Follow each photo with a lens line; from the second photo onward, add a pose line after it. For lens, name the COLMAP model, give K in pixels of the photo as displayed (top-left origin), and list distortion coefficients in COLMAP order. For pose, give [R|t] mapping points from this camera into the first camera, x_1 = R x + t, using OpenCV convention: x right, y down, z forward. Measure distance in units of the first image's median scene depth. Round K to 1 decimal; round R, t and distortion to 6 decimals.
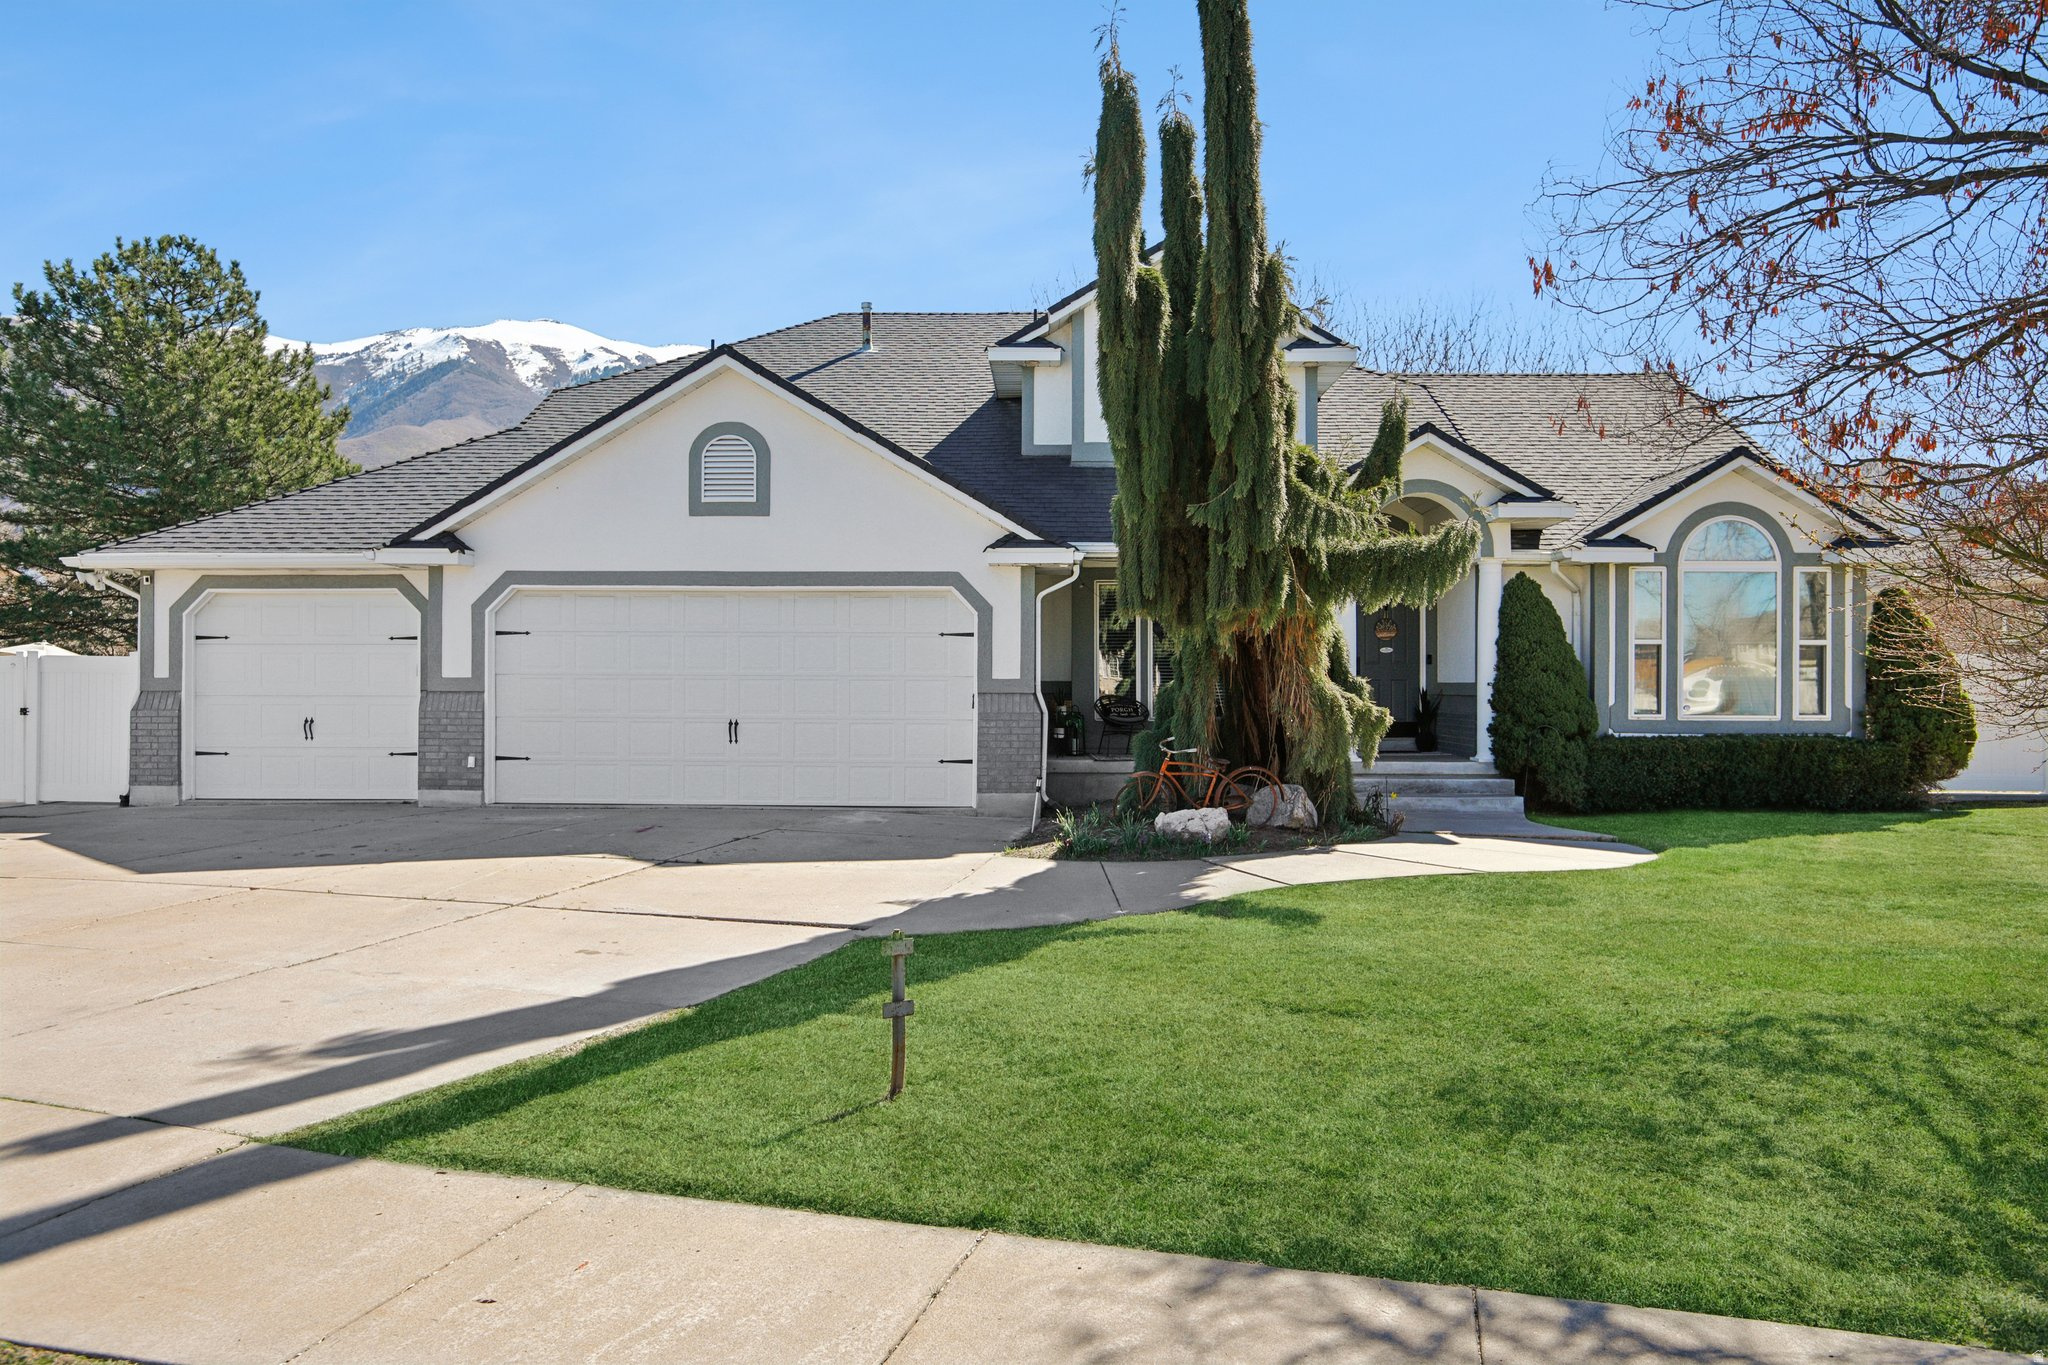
lens RADIAL K [[1397.6, 0, 1024.0], [0, 1397.6, 682.5], [0, 0, 1]] dist [0.020711, 0.024311]
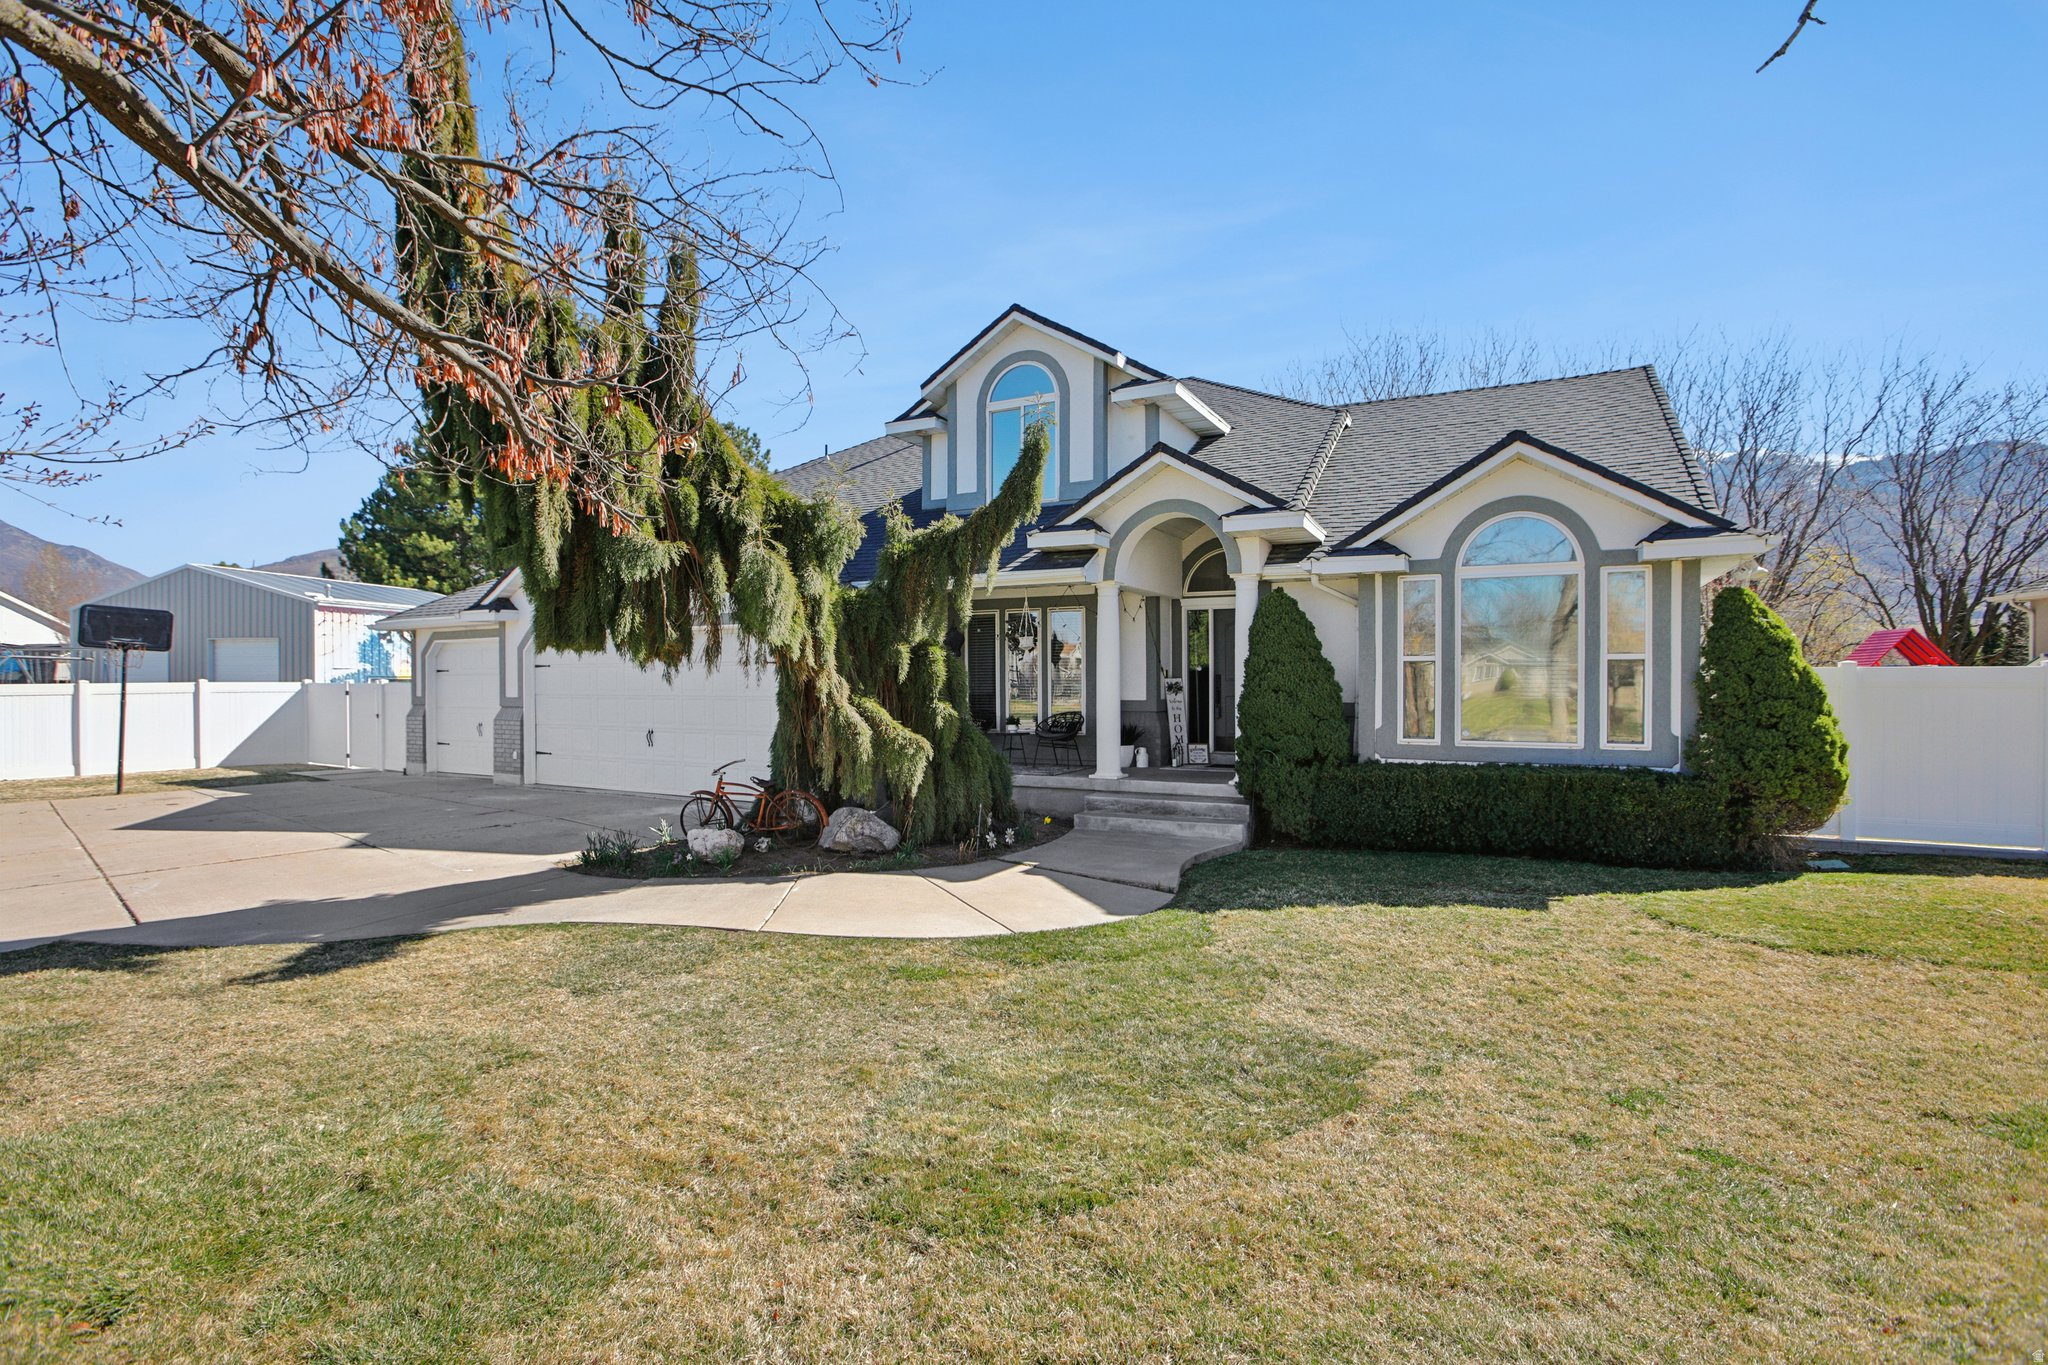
lens RADIAL K [[970.4, 0, 1013.1], [0, 970.4, 679.6], [0, 0, 1]] dist [-0.063094, 0.026824]
pose [[0.890306, -0.007460, -0.455302, 0.497308], [0.004060, 0.999956, -0.008446, -0.011332], [0.455345, 0.005671, 0.890297, 0.337960]]
